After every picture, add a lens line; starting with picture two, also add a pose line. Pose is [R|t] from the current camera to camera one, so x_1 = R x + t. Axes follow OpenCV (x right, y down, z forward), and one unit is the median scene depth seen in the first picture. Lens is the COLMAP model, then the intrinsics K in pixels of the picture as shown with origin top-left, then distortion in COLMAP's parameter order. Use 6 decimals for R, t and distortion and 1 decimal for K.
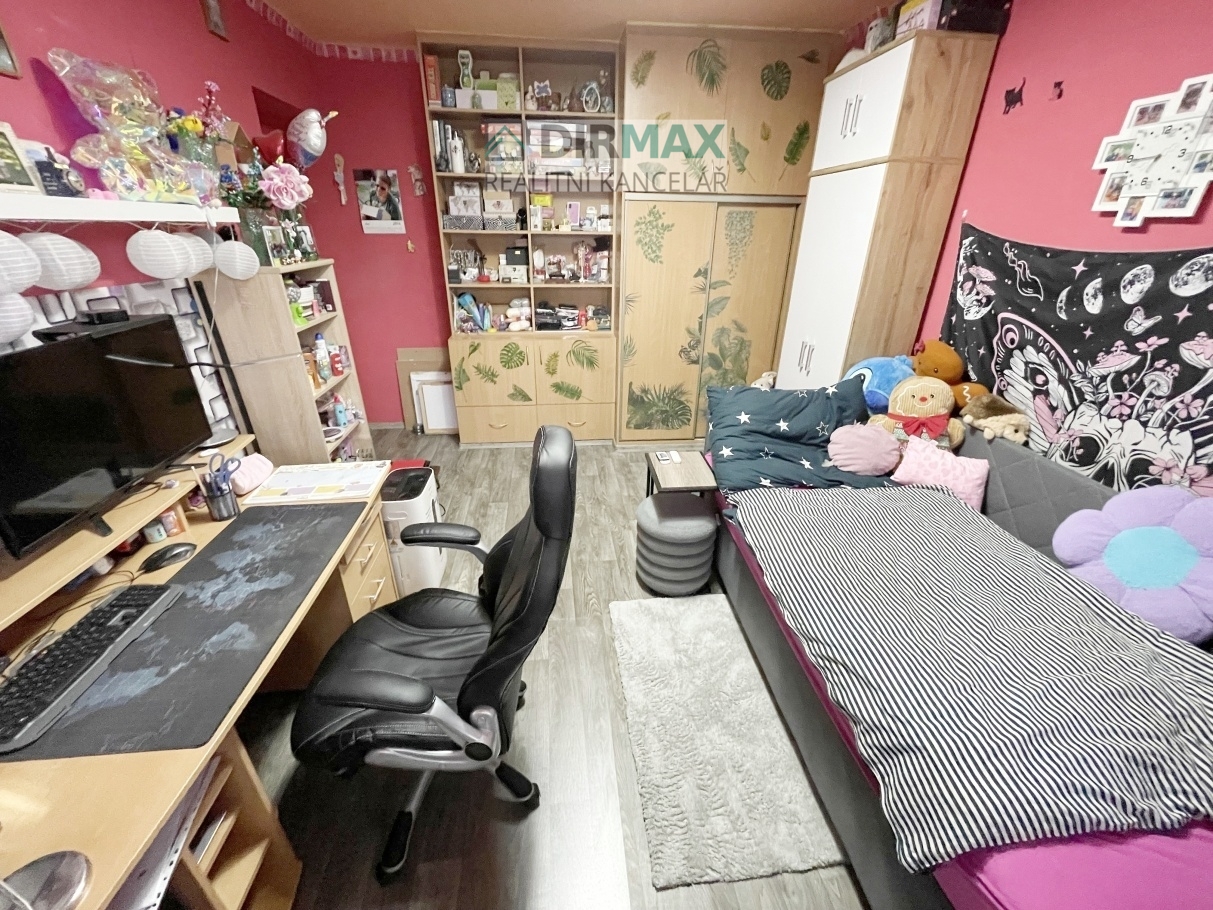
lens RADIAL K [[487.7, 0, 607.2], [0, 487.7, 454.9], [0, 0, 1]] dist [-0.003768, 0.000397]
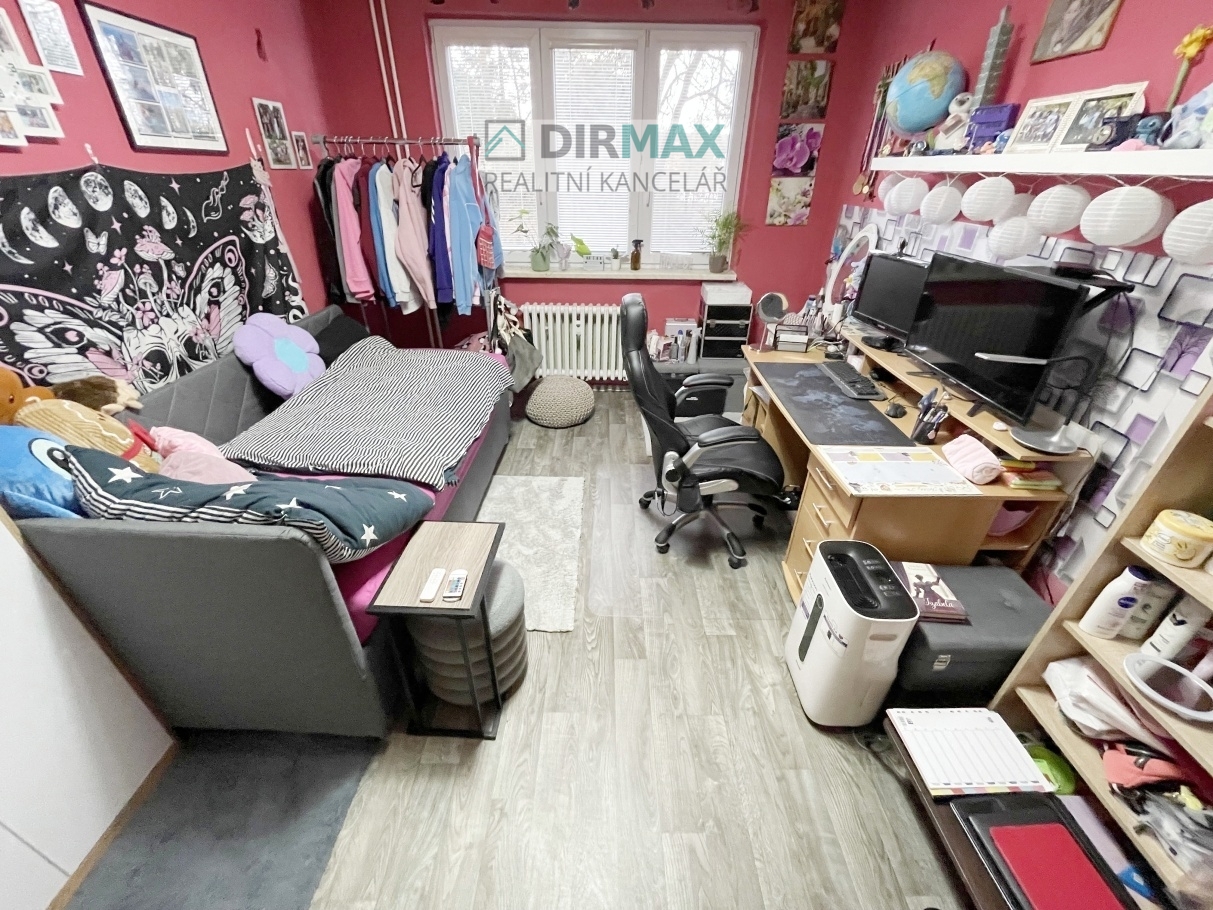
lens RADIAL K [[487.7, 0, 605.0], [0, 487.7, 453.6], [0, 0, 1]] dist [-0.003768, 0.000397]
pose [[-0.993088, -0.081473, 0.084483, -0.142885], [0.023801, 0.565062, 0.824705, -0.821281], [-0.114929, 0.821016, -0.559218, 1.756114]]
